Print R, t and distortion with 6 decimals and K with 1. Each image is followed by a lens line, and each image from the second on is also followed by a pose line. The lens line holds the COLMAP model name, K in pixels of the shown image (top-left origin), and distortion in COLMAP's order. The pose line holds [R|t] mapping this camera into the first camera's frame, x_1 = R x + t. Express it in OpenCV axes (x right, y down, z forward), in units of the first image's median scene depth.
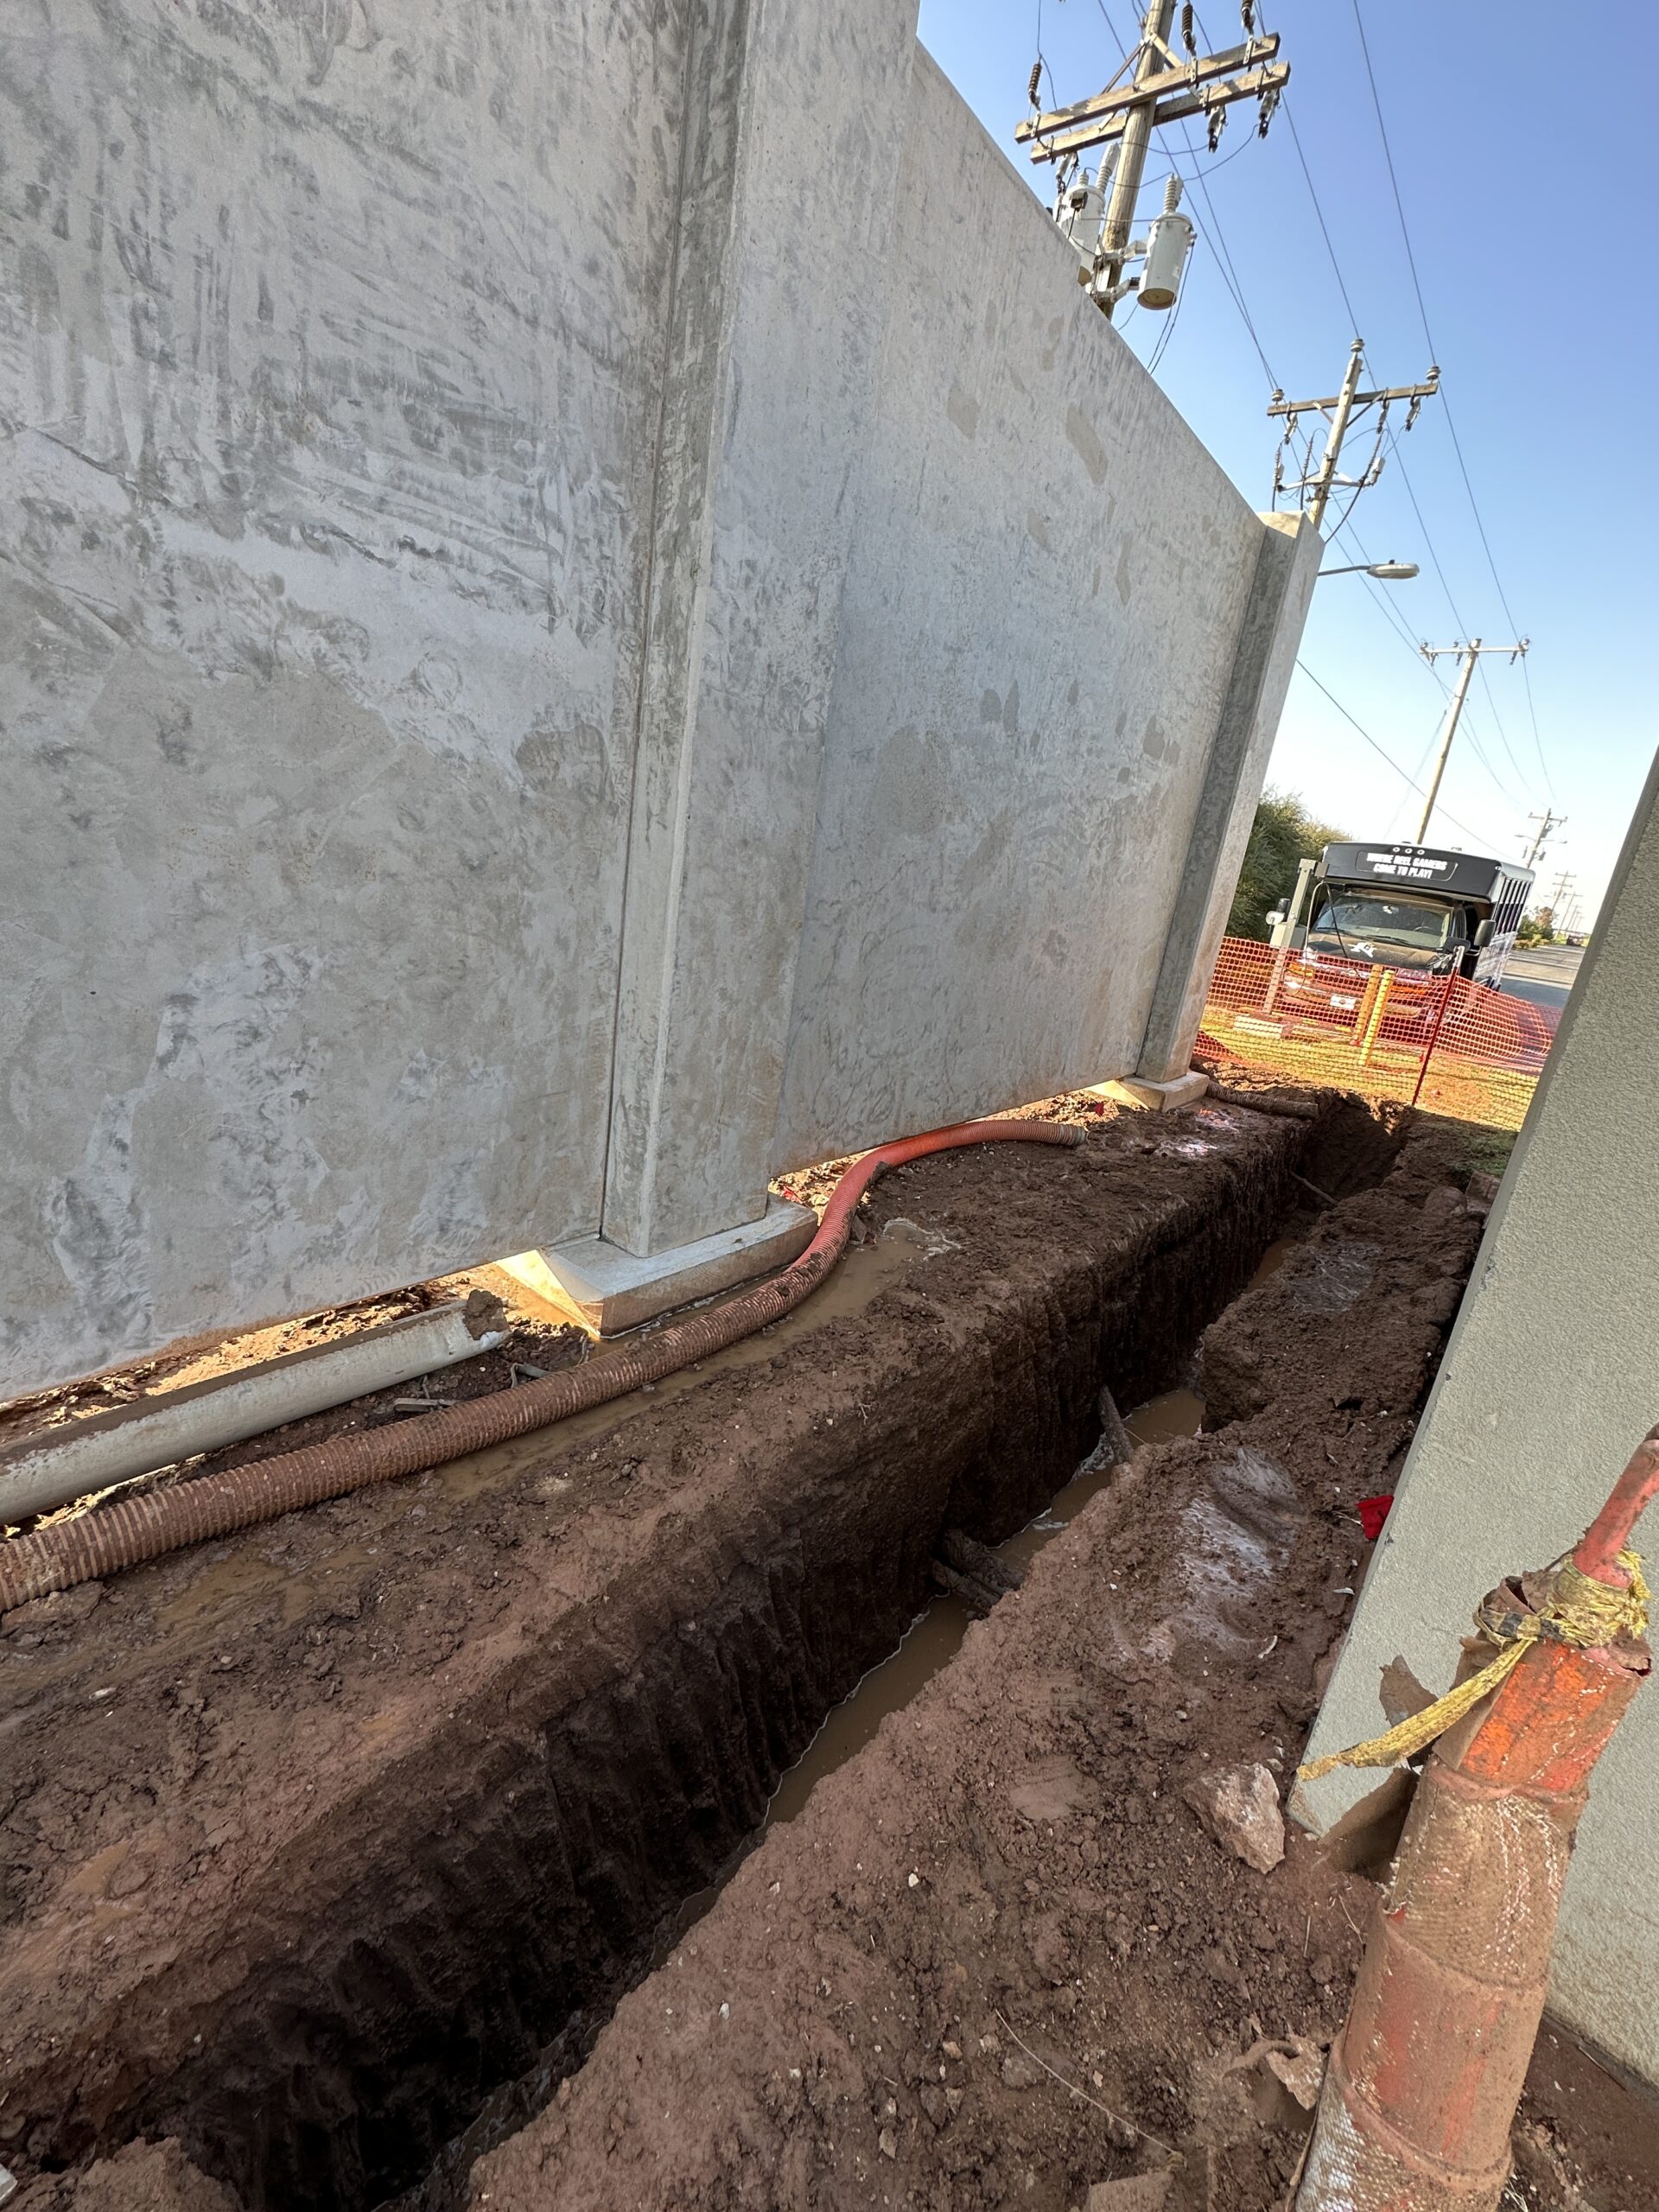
lens RADIAL K [[947.7, 0, 822.1], [0, 947.7, 1108.3], [0, 0, 1]] dist [-0.002356, 0.000198]
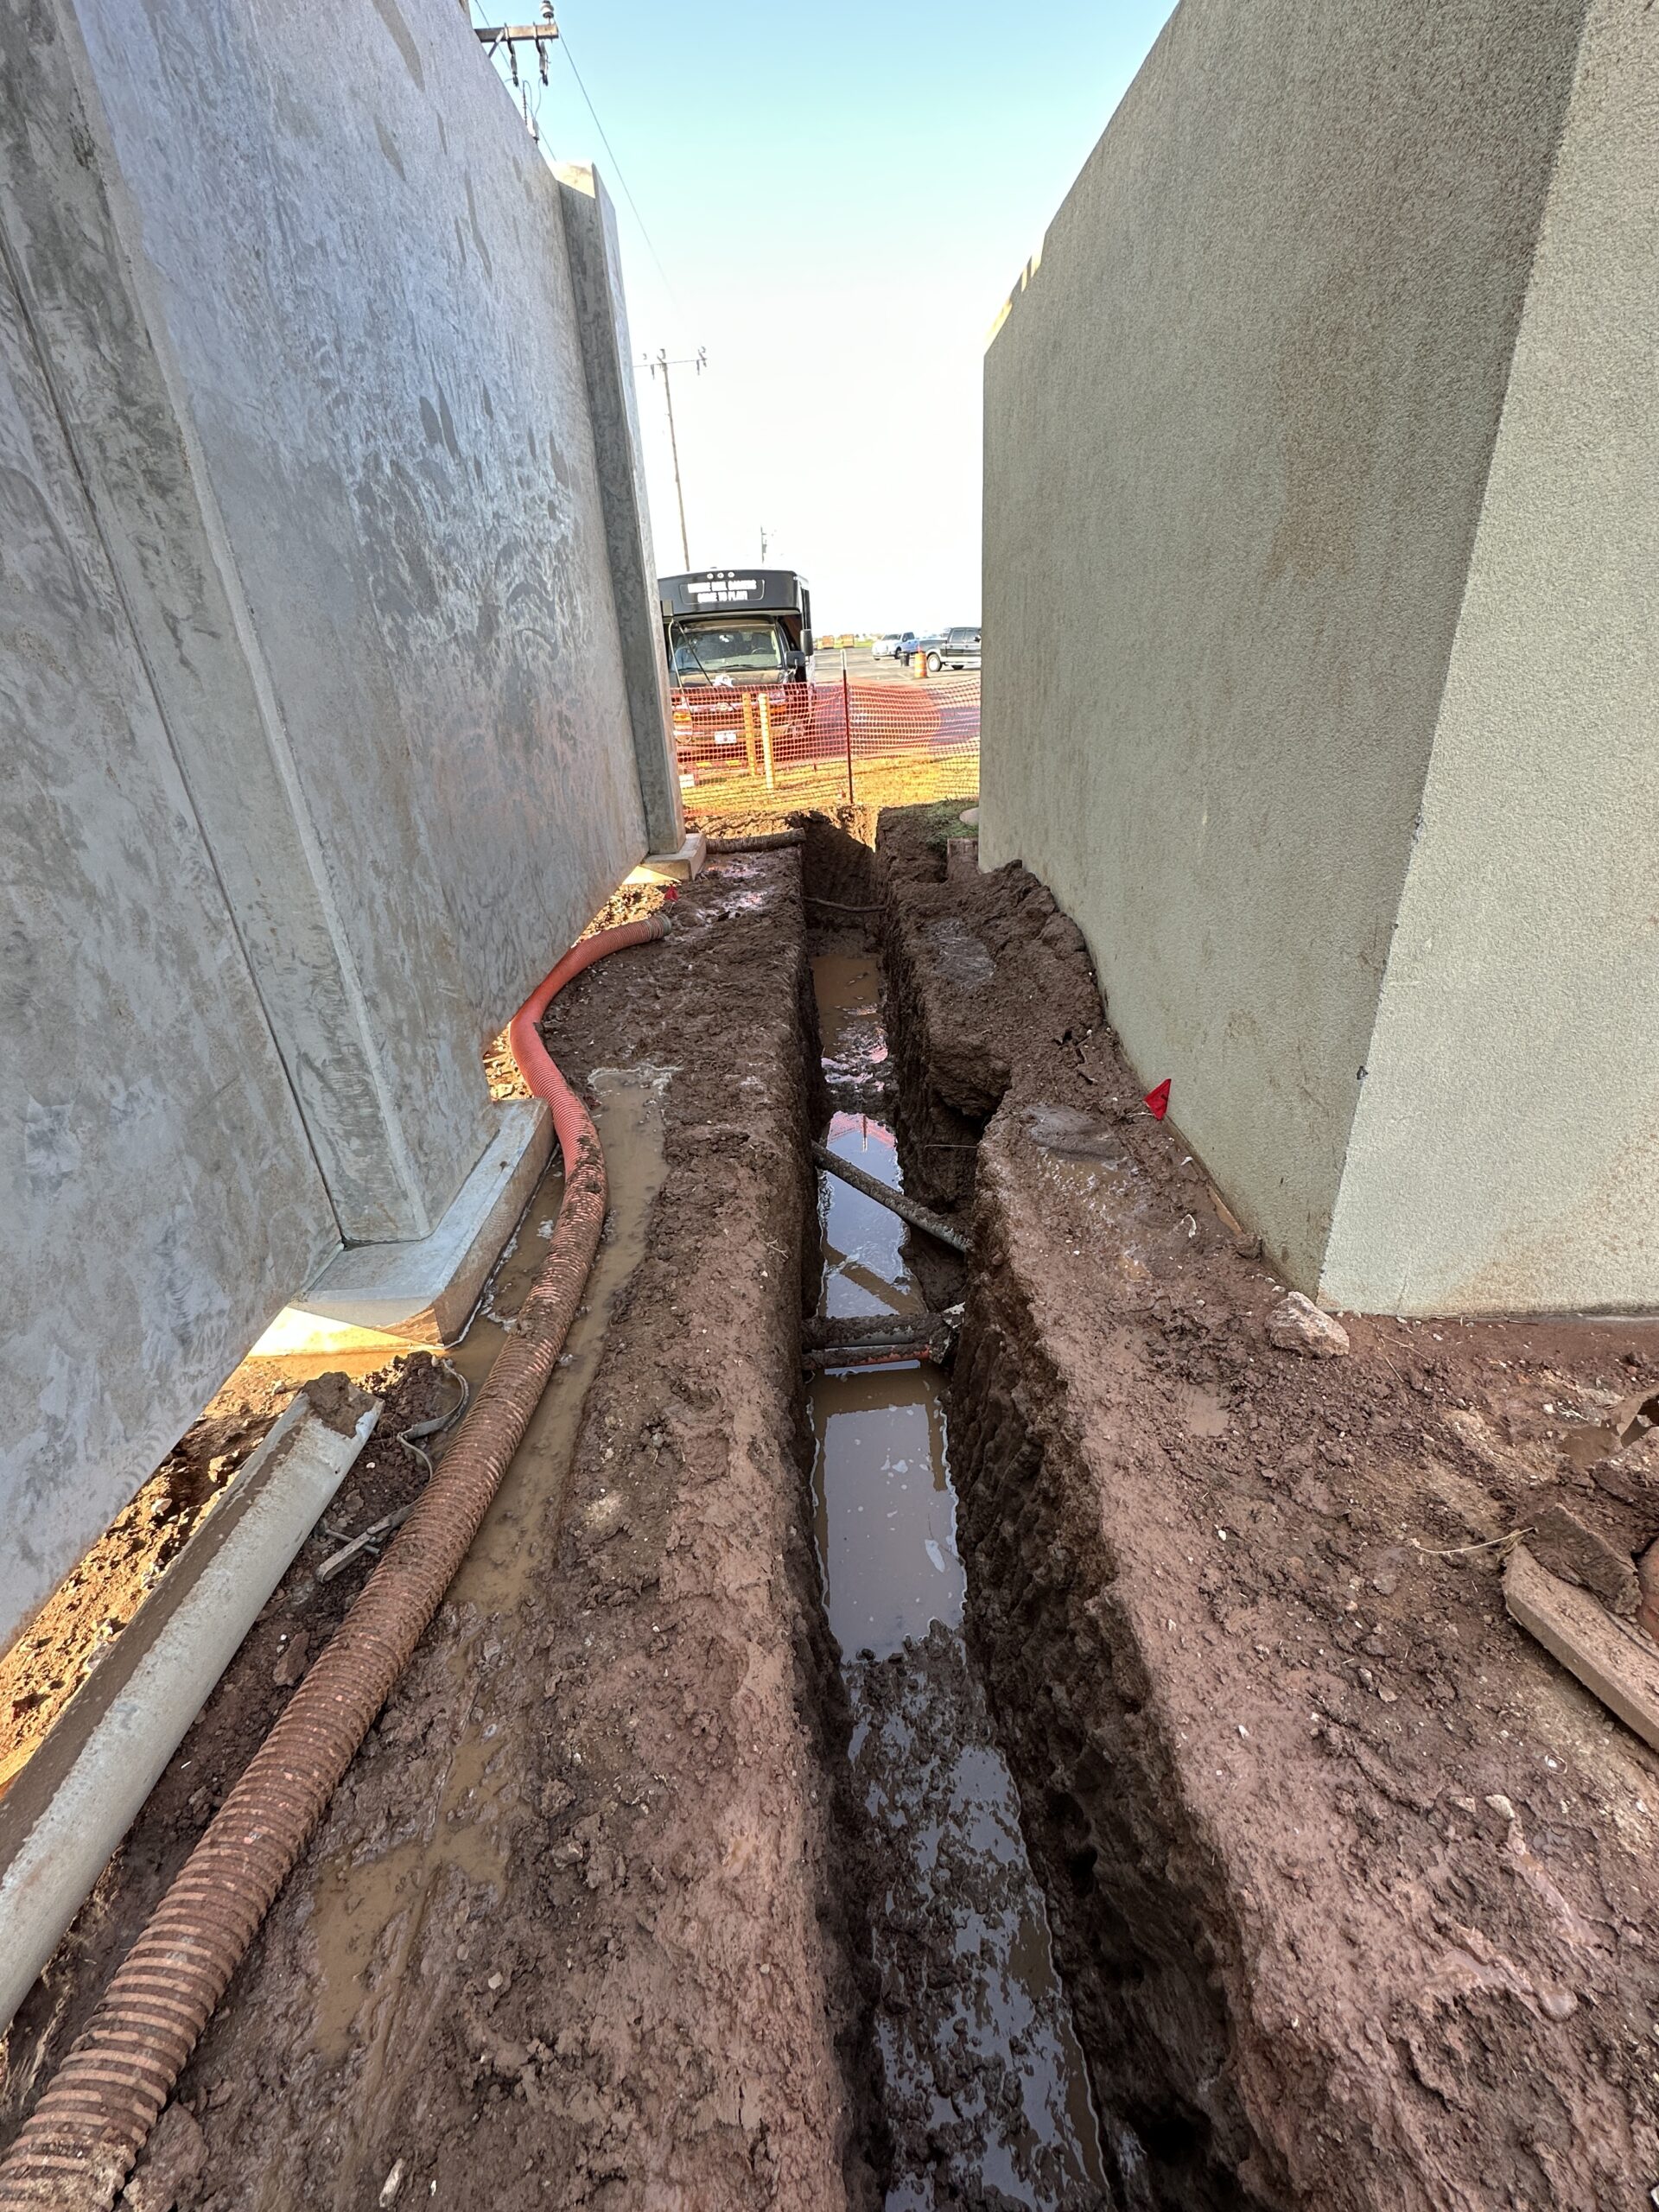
lens RADIAL K [[947.7, 0, 838.7], [0, 947.7, 1113.8], [0, 0, 1]] dist [-0.002356, 0.000198]
pose [[0.747731, -0.445224, 0.492619, -0.290351], [0.335273, 0.893529, 0.298661, -0.052153], [-0.573141, -0.058156, 0.817391, 0.198055]]
